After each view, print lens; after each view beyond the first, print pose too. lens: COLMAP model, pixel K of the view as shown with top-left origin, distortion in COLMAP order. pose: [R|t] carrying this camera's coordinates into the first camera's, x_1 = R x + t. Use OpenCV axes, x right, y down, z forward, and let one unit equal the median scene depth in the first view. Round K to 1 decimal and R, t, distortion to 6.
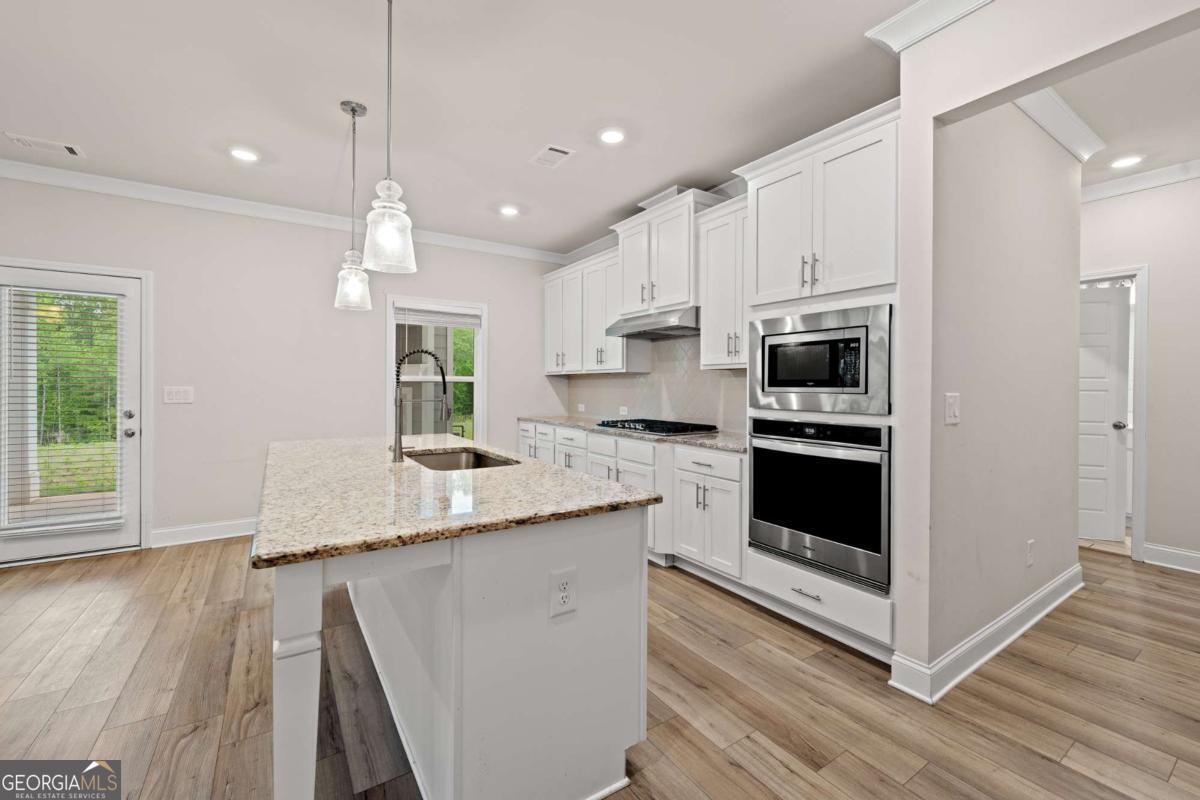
lens RADIAL K [[492.8, 0, 618.2], [0, 492.8, 386.5], [0, 0, 1]] dist [0.001294, -0.001797]
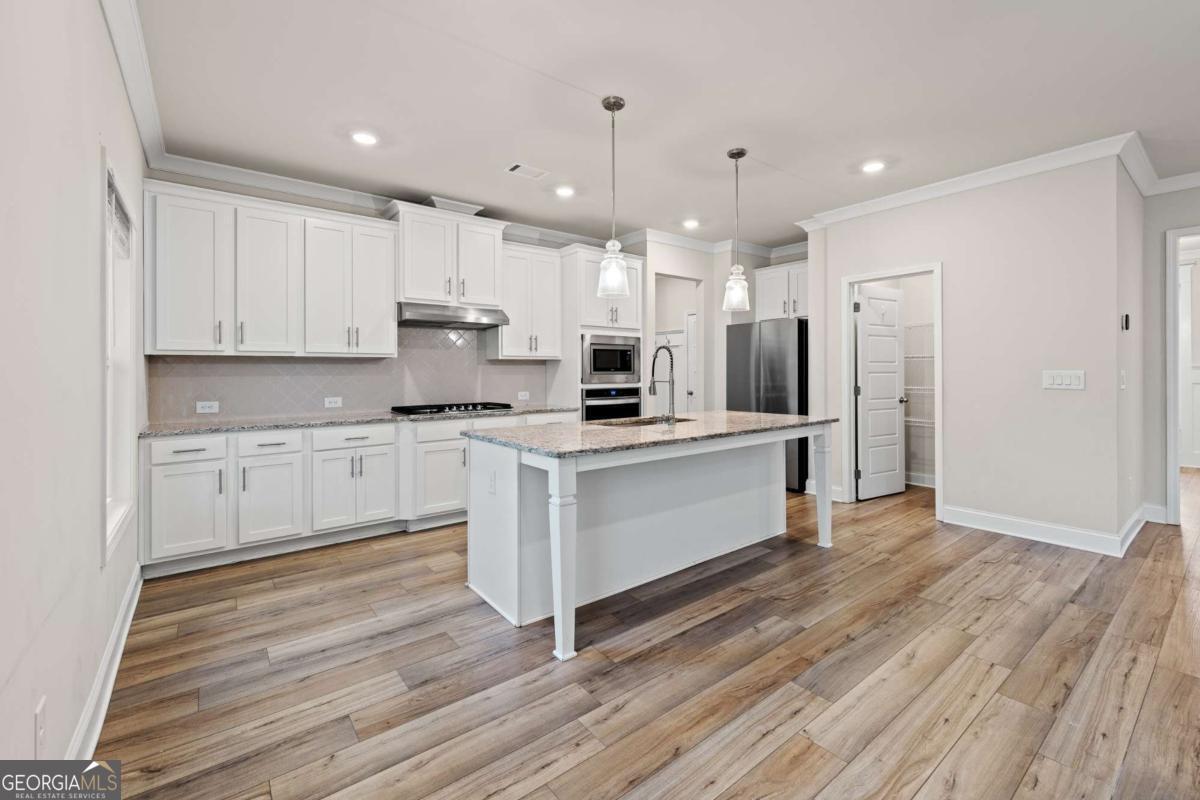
lens RADIAL K [[492.8, 0, 609.3], [0, 492.8, 370.2], [0, 0, 1]] dist [0.001294, -0.001797]
pose [[-0.061003, -0.001173, 0.998137, -1.422123], [0.006127, 0.999980, 0.001549, -0.006262], [-0.998119, 0.006210, -0.060995, 0.973442]]
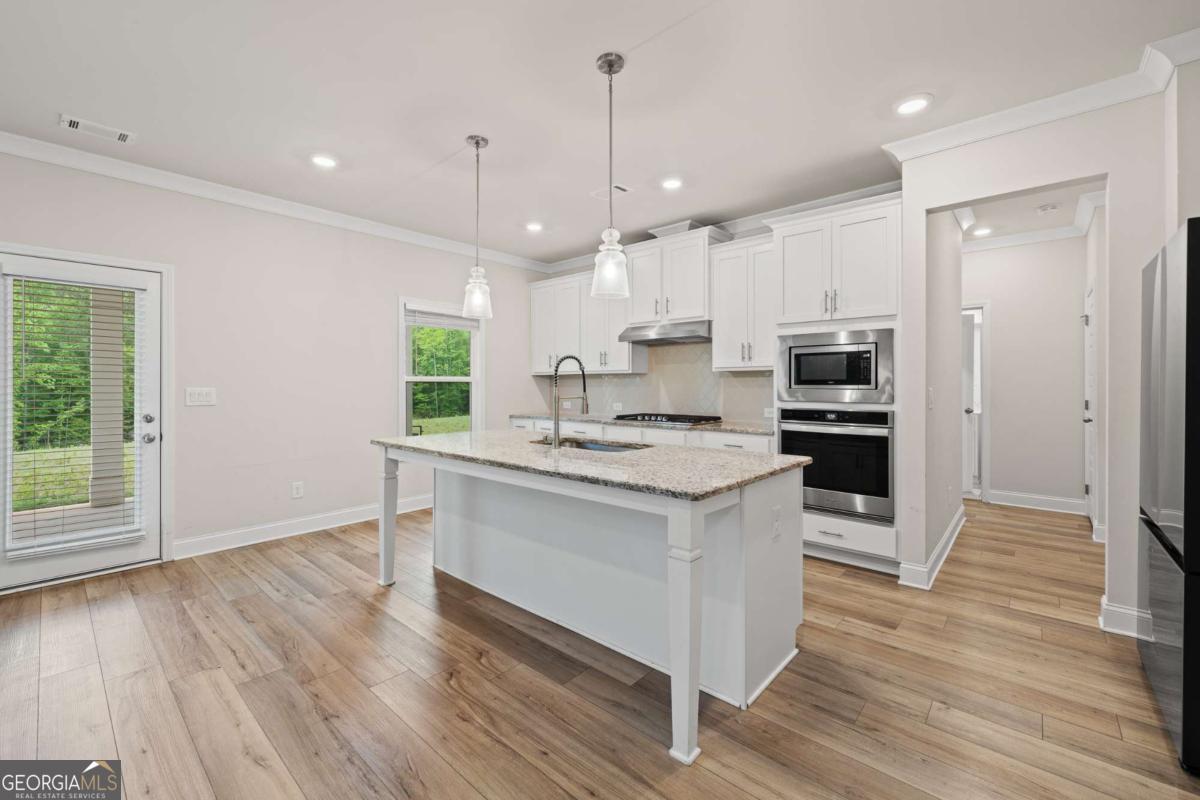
lens RADIAL K [[492.8, 0, 618.7], [0, 492.8, 383.5], [0, 0, 1]] dist [0.001294, -0.001797]
pose [[0.964854, -0.004167, 0.262754, -0.474978], [0.005179, 0.999982, -0.003160, -0.001697], [-0.262736, 0.004409, 0.964858, -0.159388]]
